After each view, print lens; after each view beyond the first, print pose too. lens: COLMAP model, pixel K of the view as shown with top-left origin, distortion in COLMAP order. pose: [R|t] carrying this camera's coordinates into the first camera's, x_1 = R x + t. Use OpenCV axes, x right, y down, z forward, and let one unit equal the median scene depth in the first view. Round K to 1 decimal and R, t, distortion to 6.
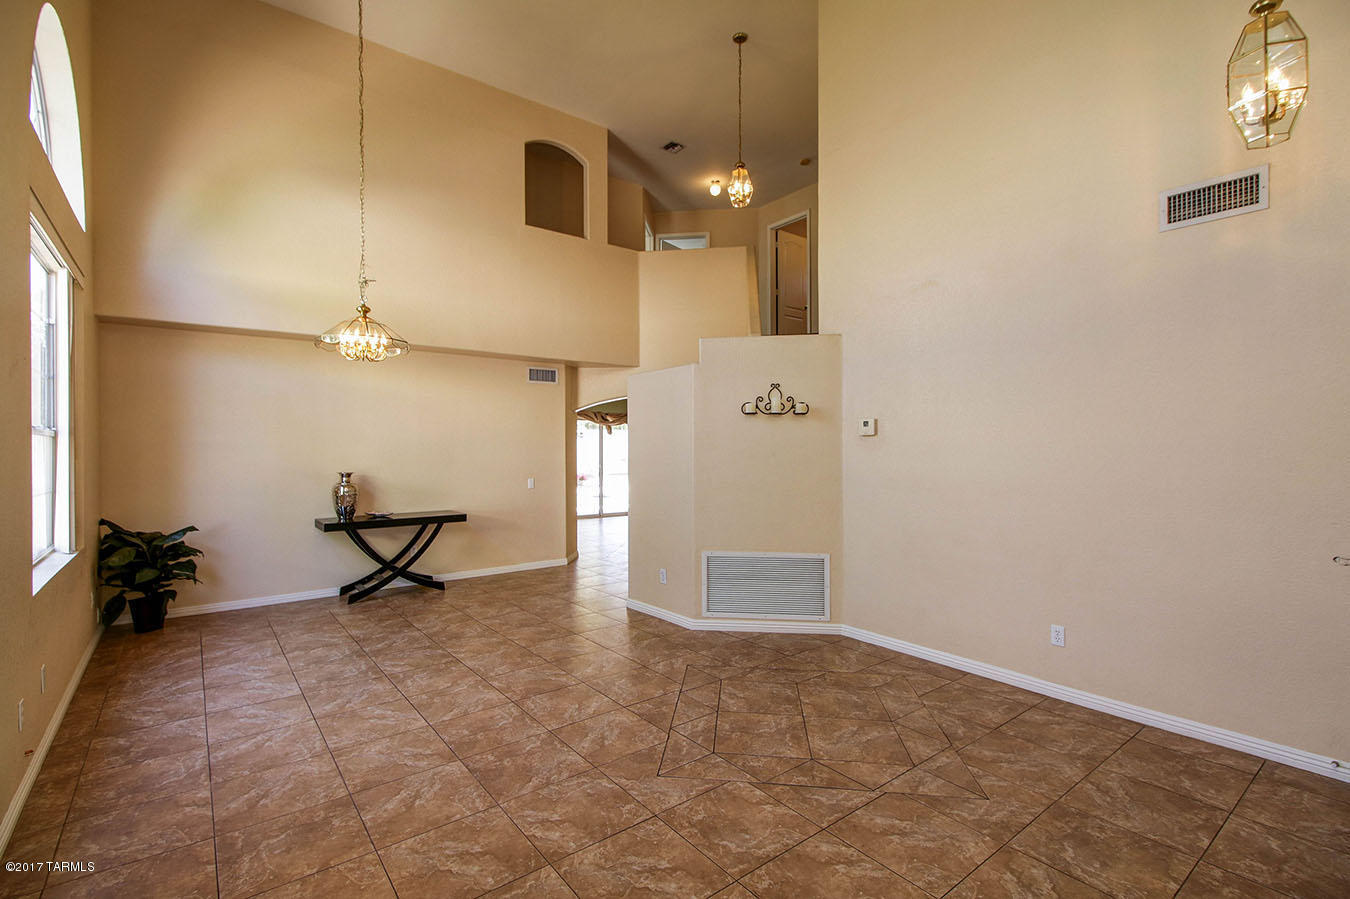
lens RADIAL K [[622.8, 0, 674.6], [0, 622.8, 447.0], [0, 0, 1]] dist [0.005275, -0.001456]
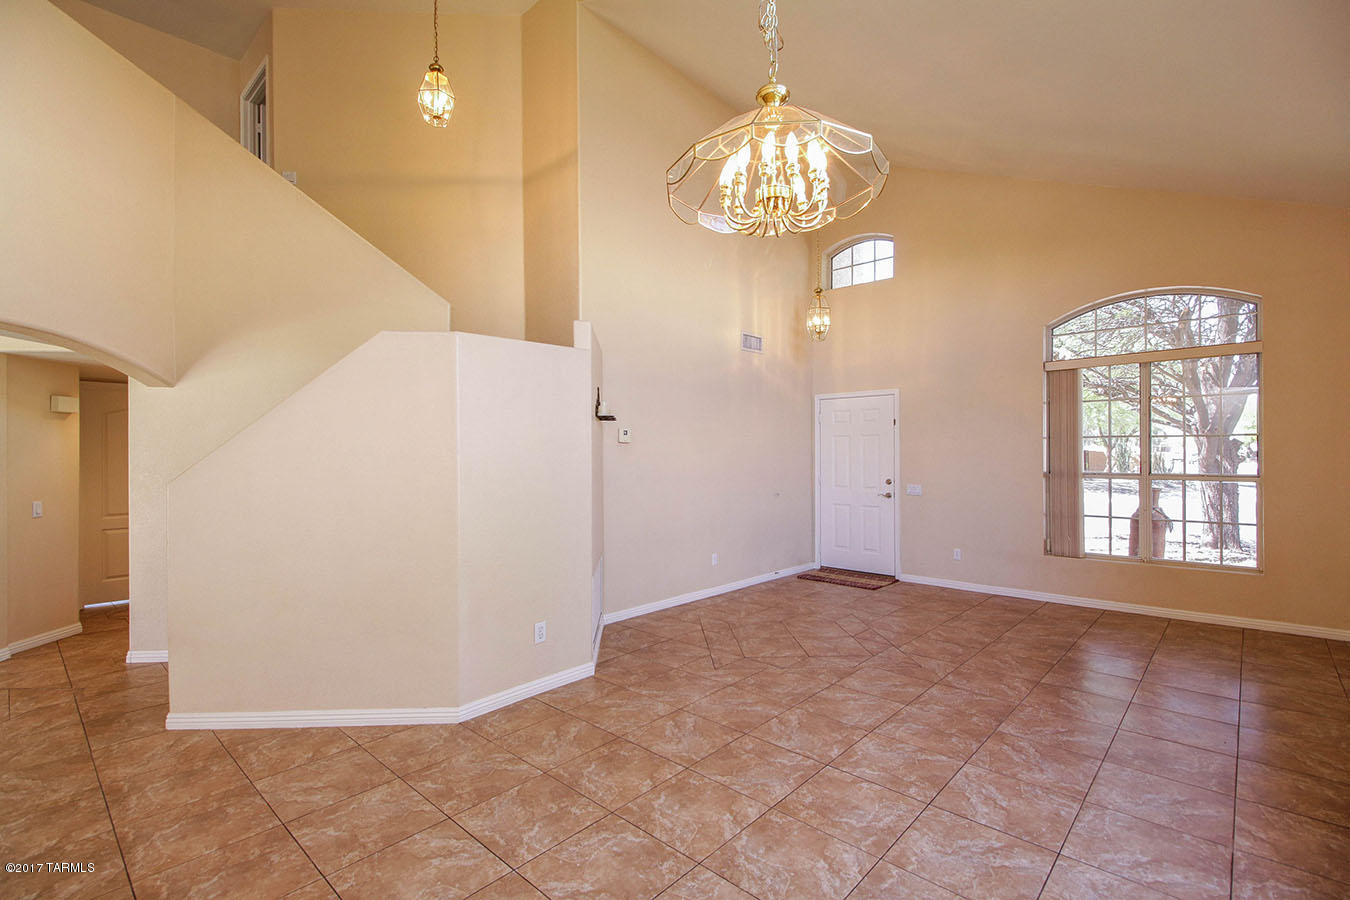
lens RADIAL K [[622.8, 0, 674.9], [0, 622.8, 450.1], [0, 0, 1]] dist [0.005275, -0.001456]
pose [[-0.161398, 0.002121, 0.986887, -1.119902], [0.005956, 0.999982, -0.001175, 0.002065], [-0.986871, 0.005688, -0.161407, 1.444990]]
